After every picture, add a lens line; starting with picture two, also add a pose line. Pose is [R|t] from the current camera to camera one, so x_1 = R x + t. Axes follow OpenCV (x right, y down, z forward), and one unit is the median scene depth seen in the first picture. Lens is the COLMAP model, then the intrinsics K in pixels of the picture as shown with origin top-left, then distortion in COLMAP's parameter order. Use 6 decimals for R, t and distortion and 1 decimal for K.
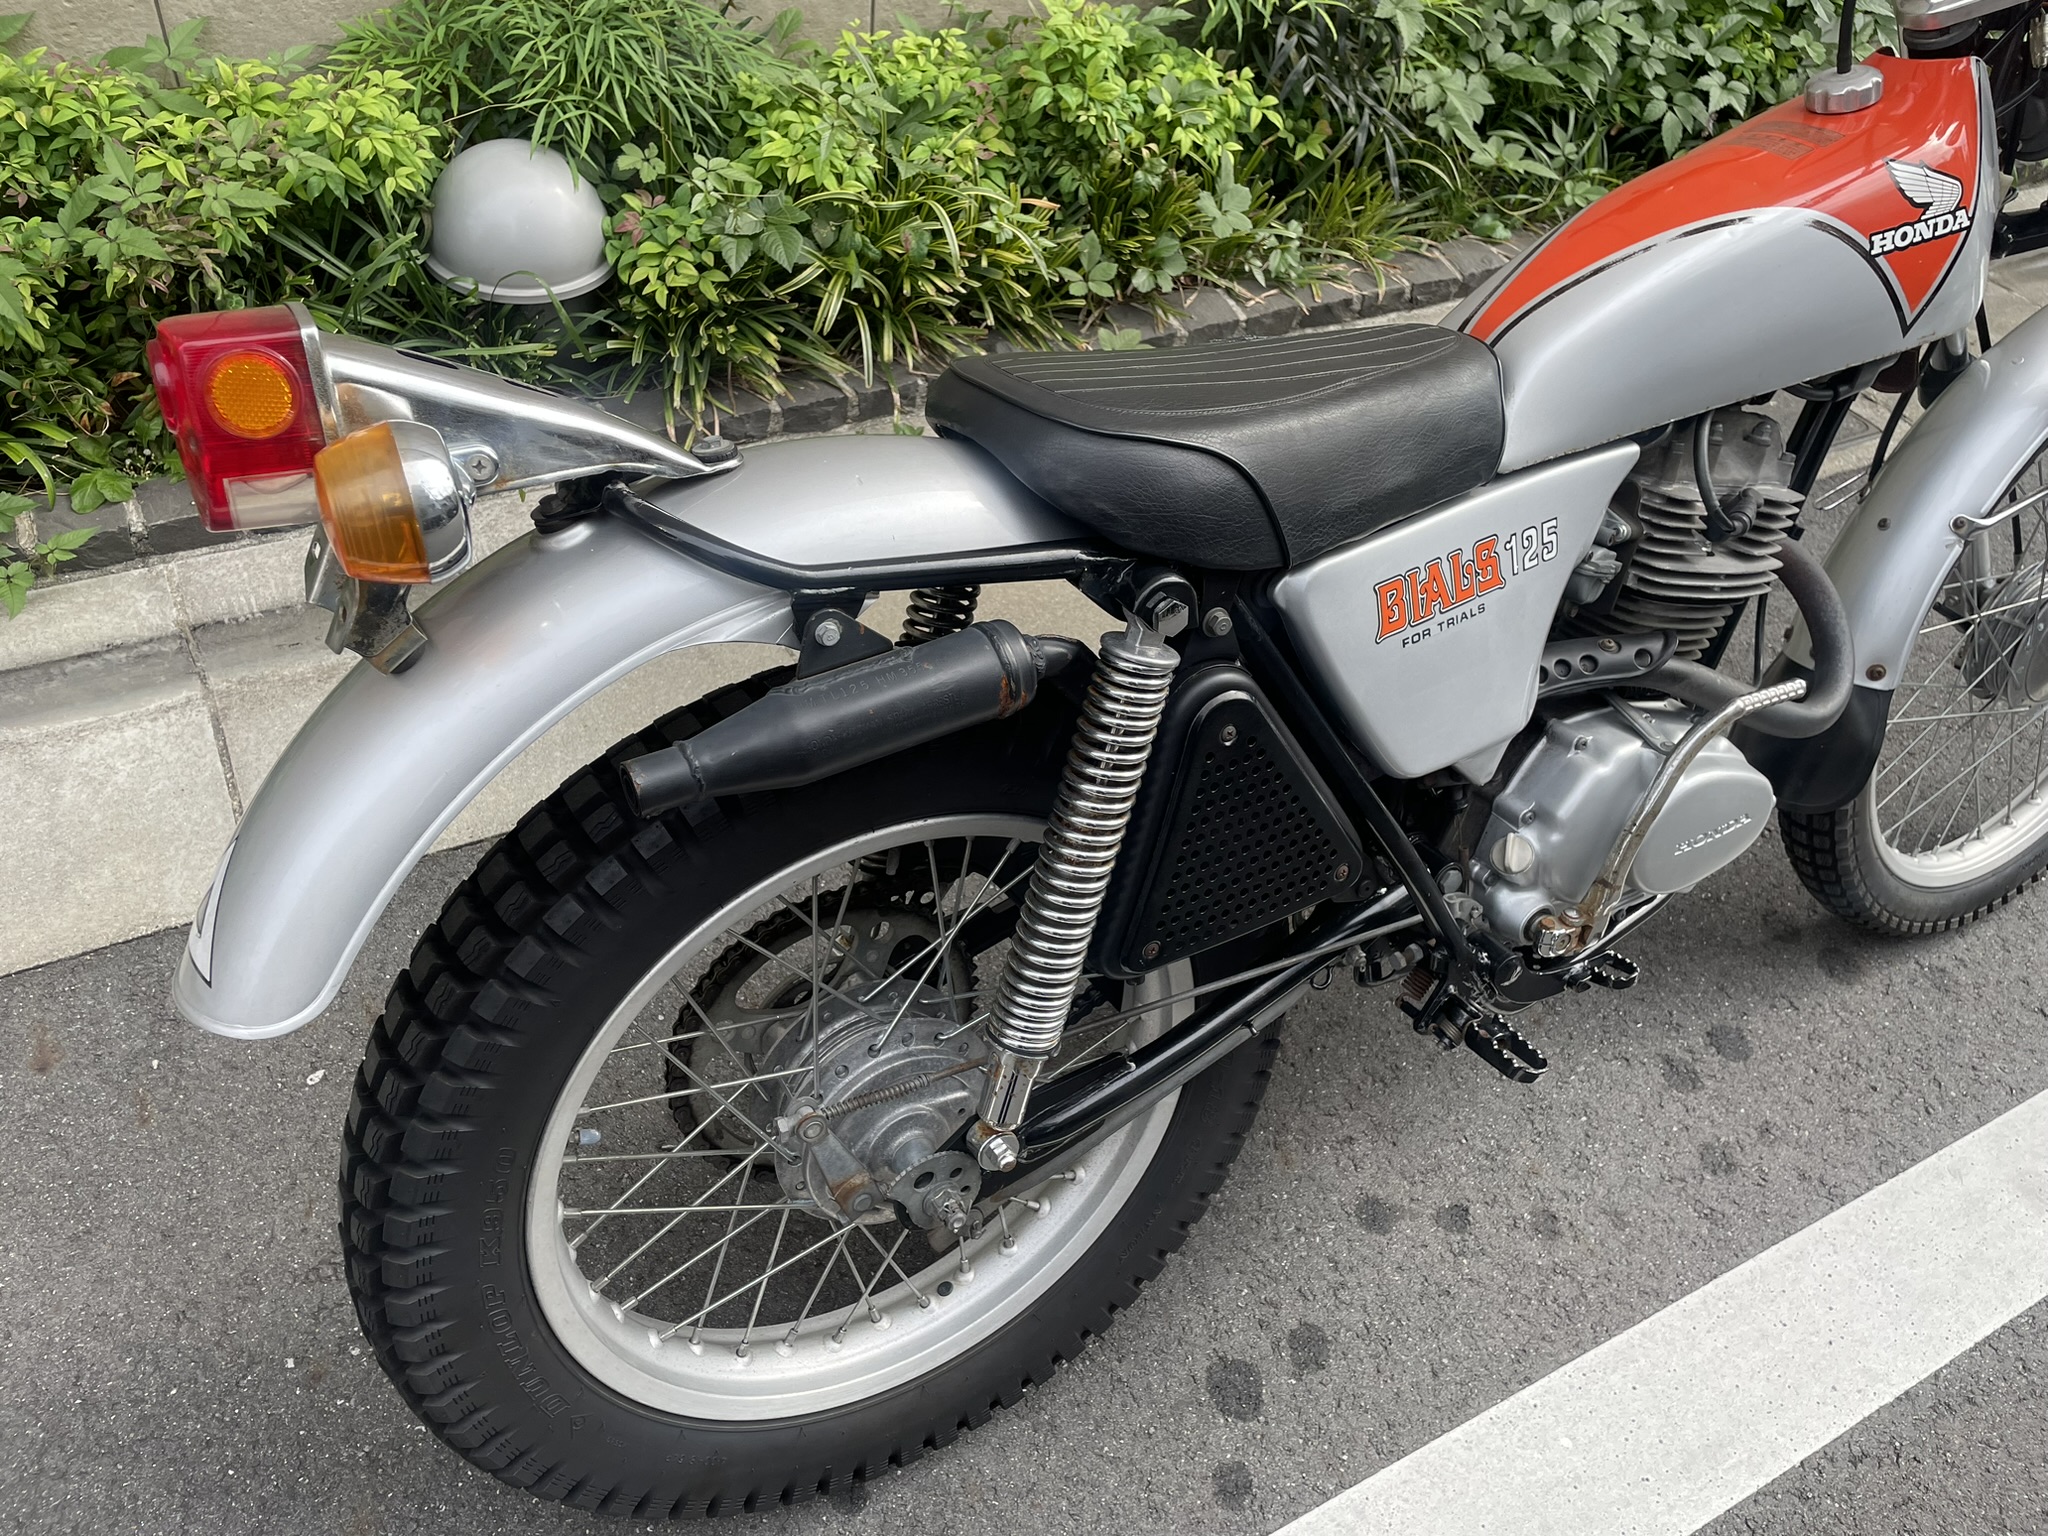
lens RADIAL K [[1547.2, 0, 1027.7], [0, 1547.2, 756.1], [0, 0, 1]] dist [0.081977, -0.110250]
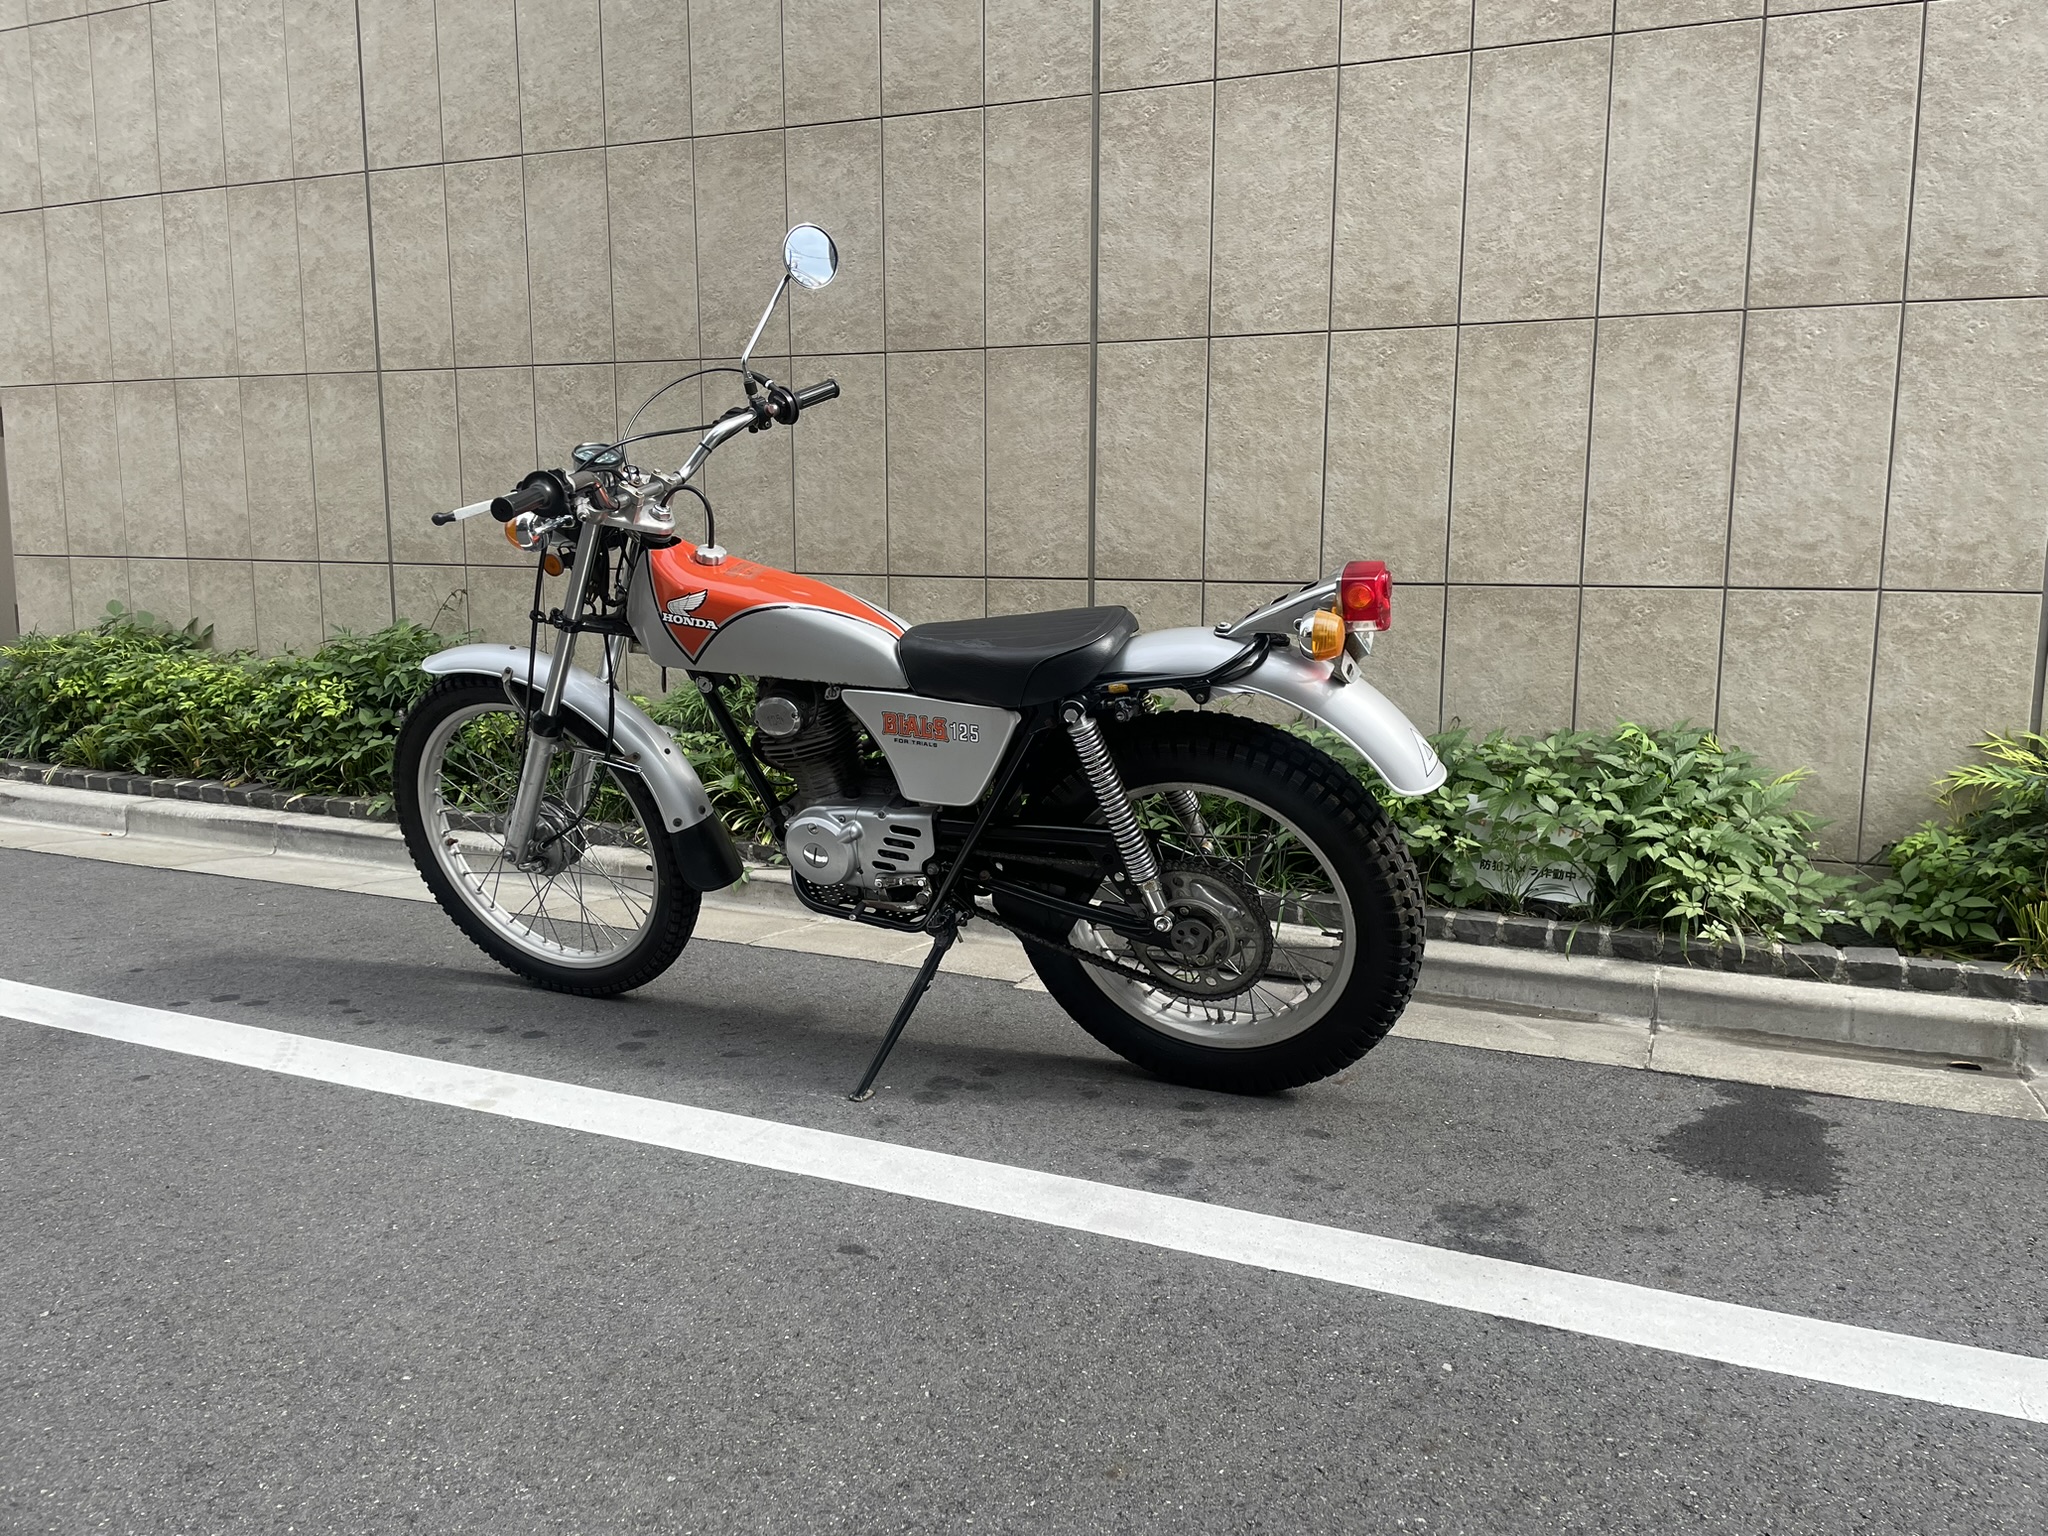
lens RADIAL K [[1547.2, 0, 1046.7], [0, 1547.2, 756.4], [0, 0, 1]] dist [0.081977, -0.110250]
pose [[0.625109, -0.004378, -0.780525, 2.459410], [-0.525970, 0.736488, -0.425371, 0.448823], [0.576710, 0.676436, 0.458083, 0.368114]]
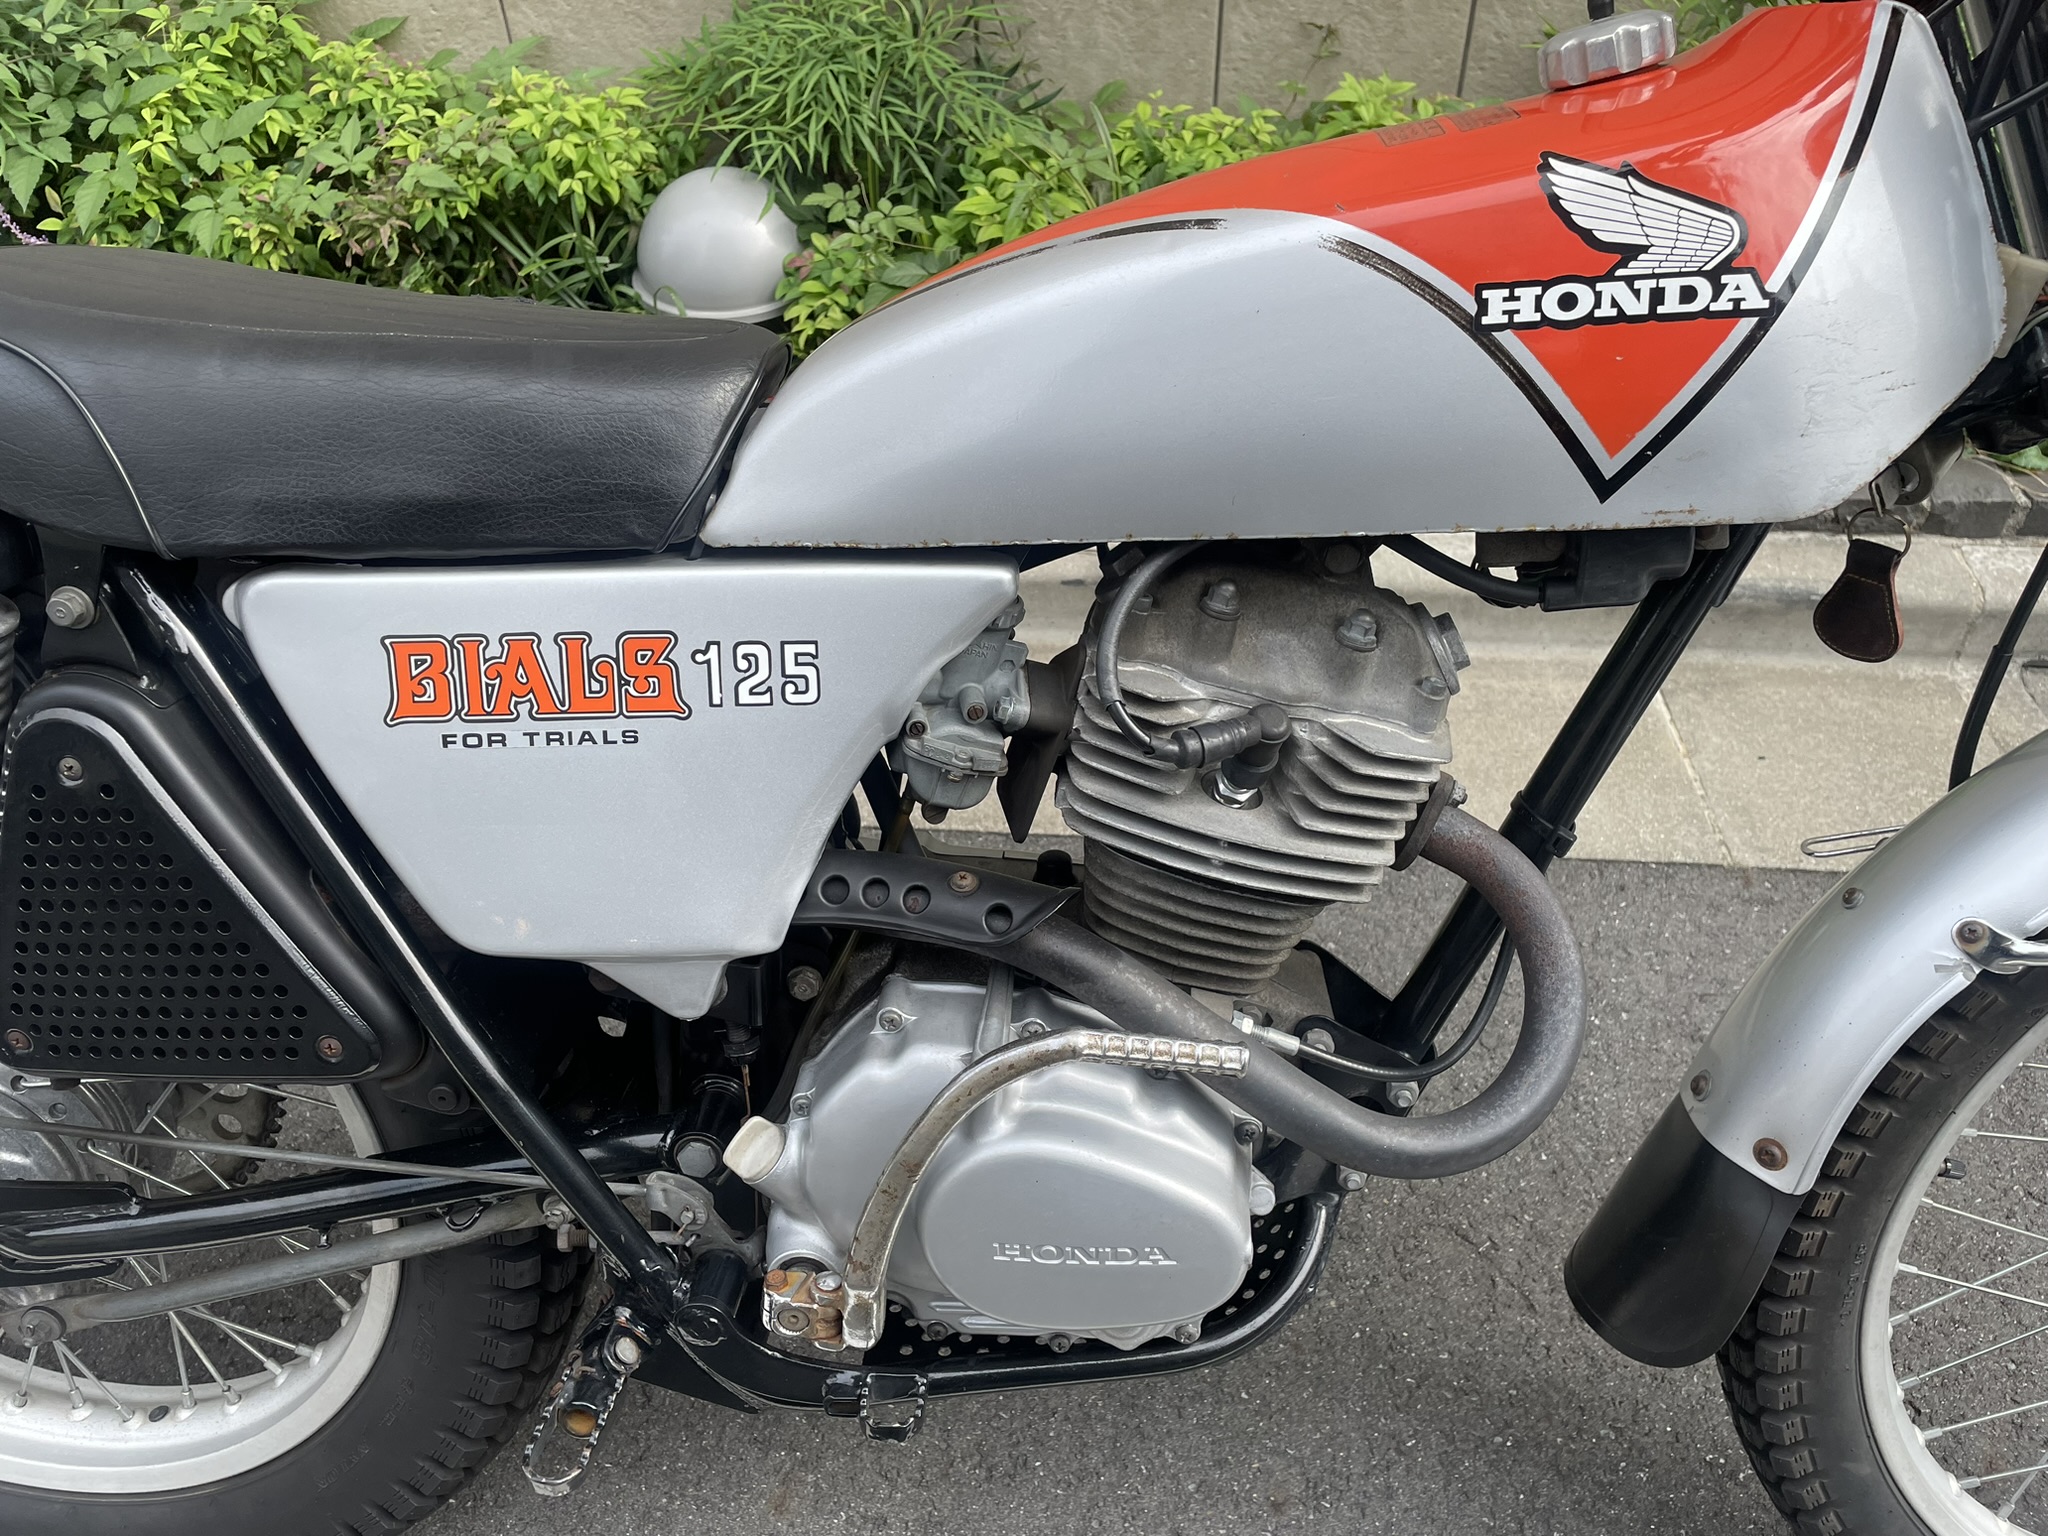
lens RADIAL K [[1547.2, 0, 1018.9], [0, 1547.2, 764.8], [0, 0, 1]] dist [0.081977, -0.110250]
pose [[0.833899, 0.260382, -0.486636, 0.536376], [-0.310604, 0.950241, -0.023808, -0.085384], [0.456222, 0.171005, 0.873280, 0.366125]]
